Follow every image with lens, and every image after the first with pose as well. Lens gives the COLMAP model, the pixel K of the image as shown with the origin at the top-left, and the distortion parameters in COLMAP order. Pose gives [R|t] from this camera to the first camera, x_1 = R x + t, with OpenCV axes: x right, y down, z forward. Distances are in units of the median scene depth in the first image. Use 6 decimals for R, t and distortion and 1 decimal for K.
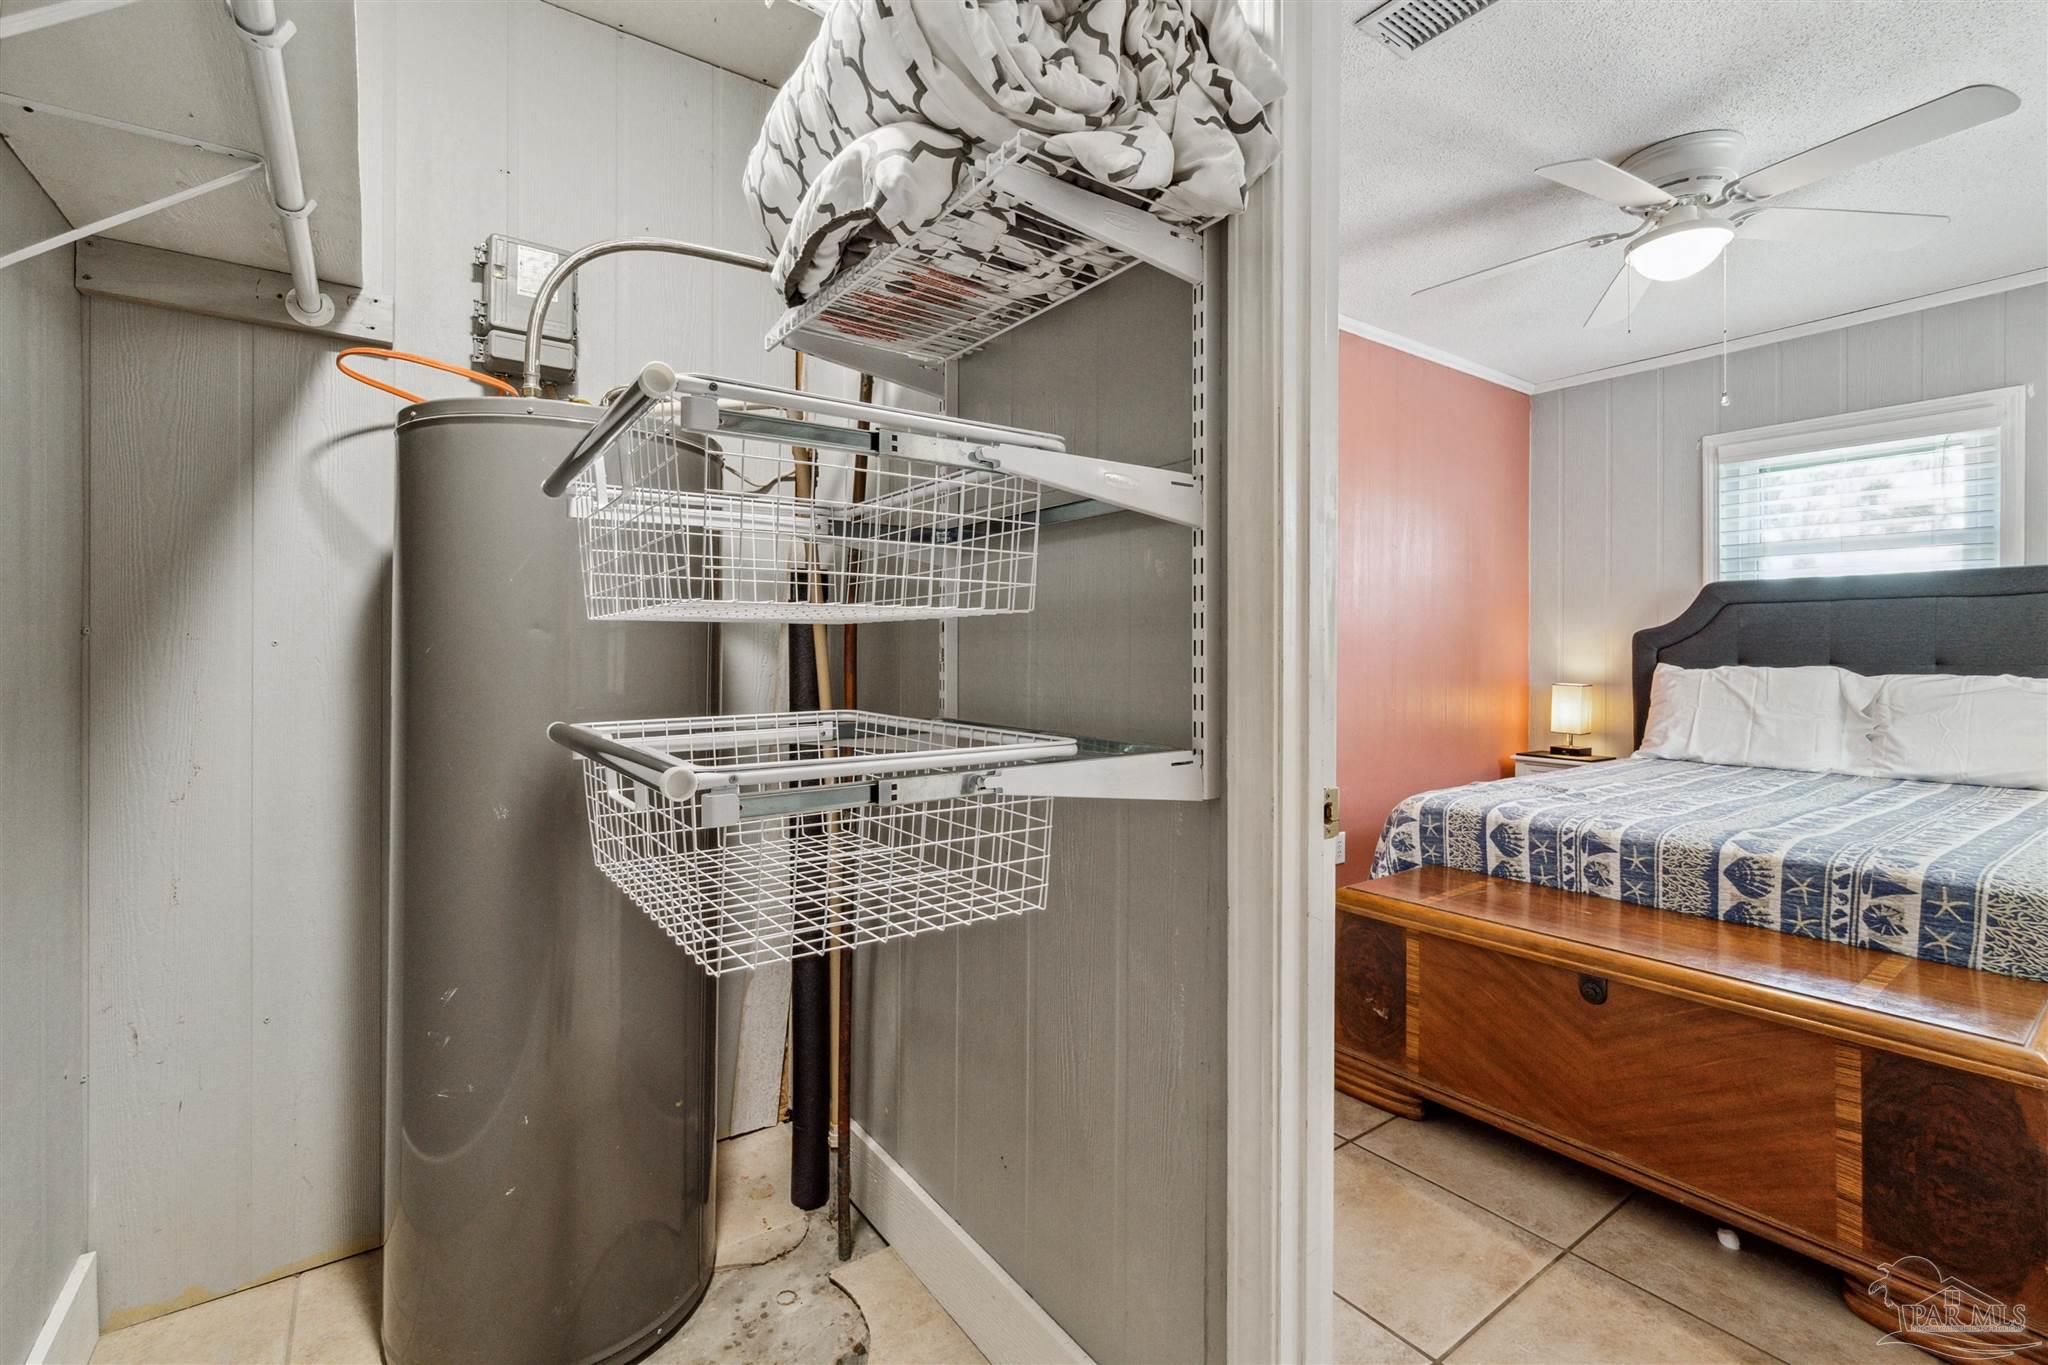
lens RADIAL K [[893.3, 0, 979.5], [0, 893.3, 644.2], [0, 0, 1]] dist [0.002418, 0.000853]
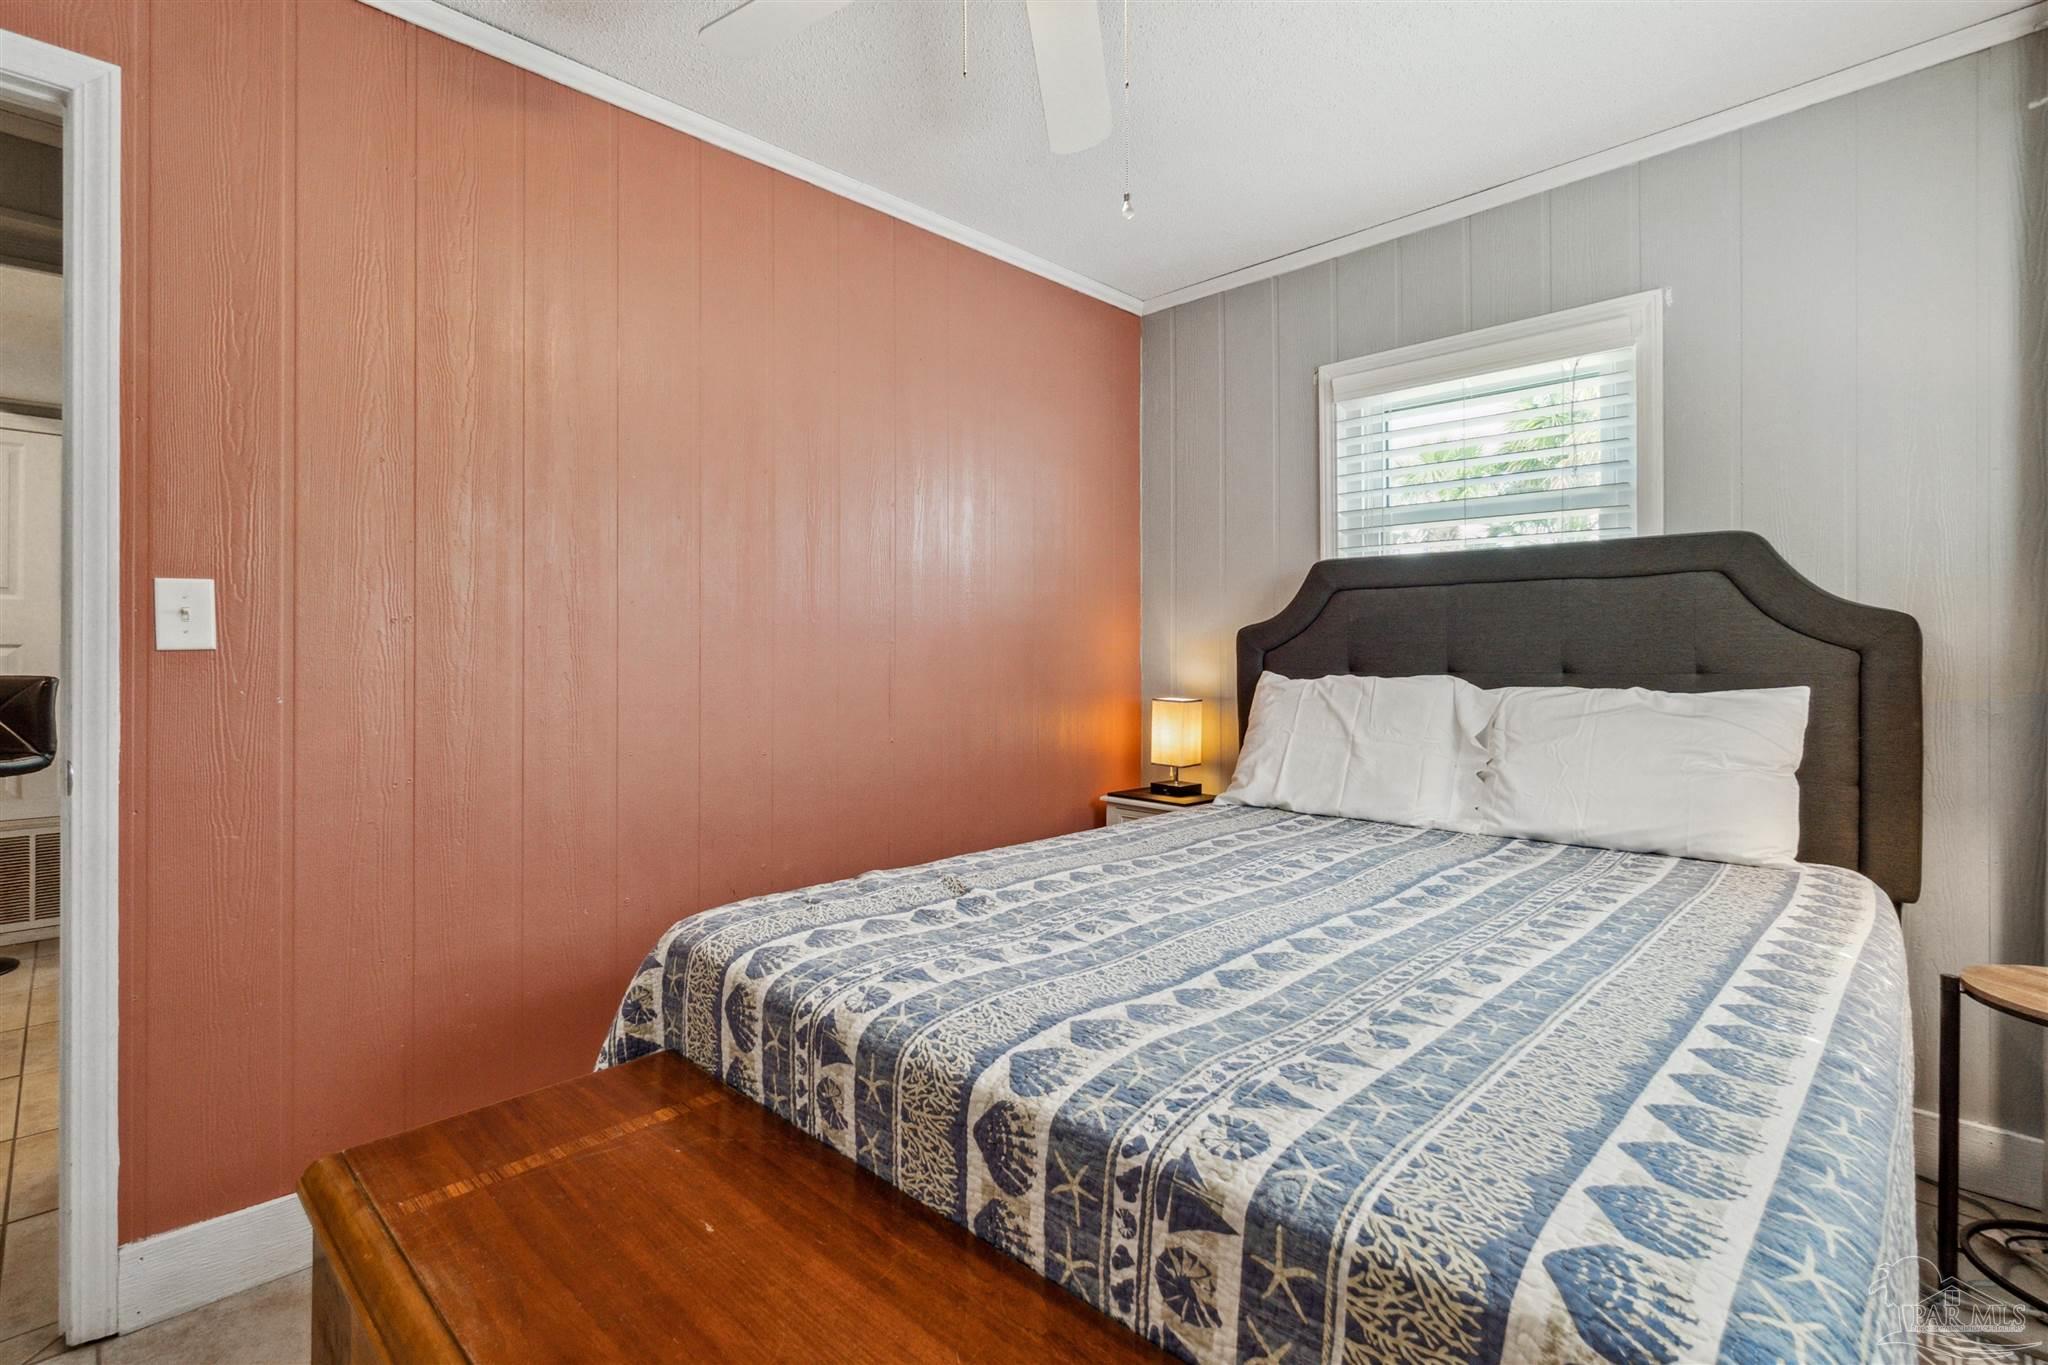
lens RADIAL K [[885.5, 0, 1024.2], [0, 885.5, 639.3], [0, 0, 1]] dist [-0.005352, -0.000040]
pose [[0.988779, 0.000502, 0.149383, 0.539296], [0.000533, 0.999976, -0.006886, 0.000161], [-0.149383, 0.006888, 0.988755, 0.367041]]
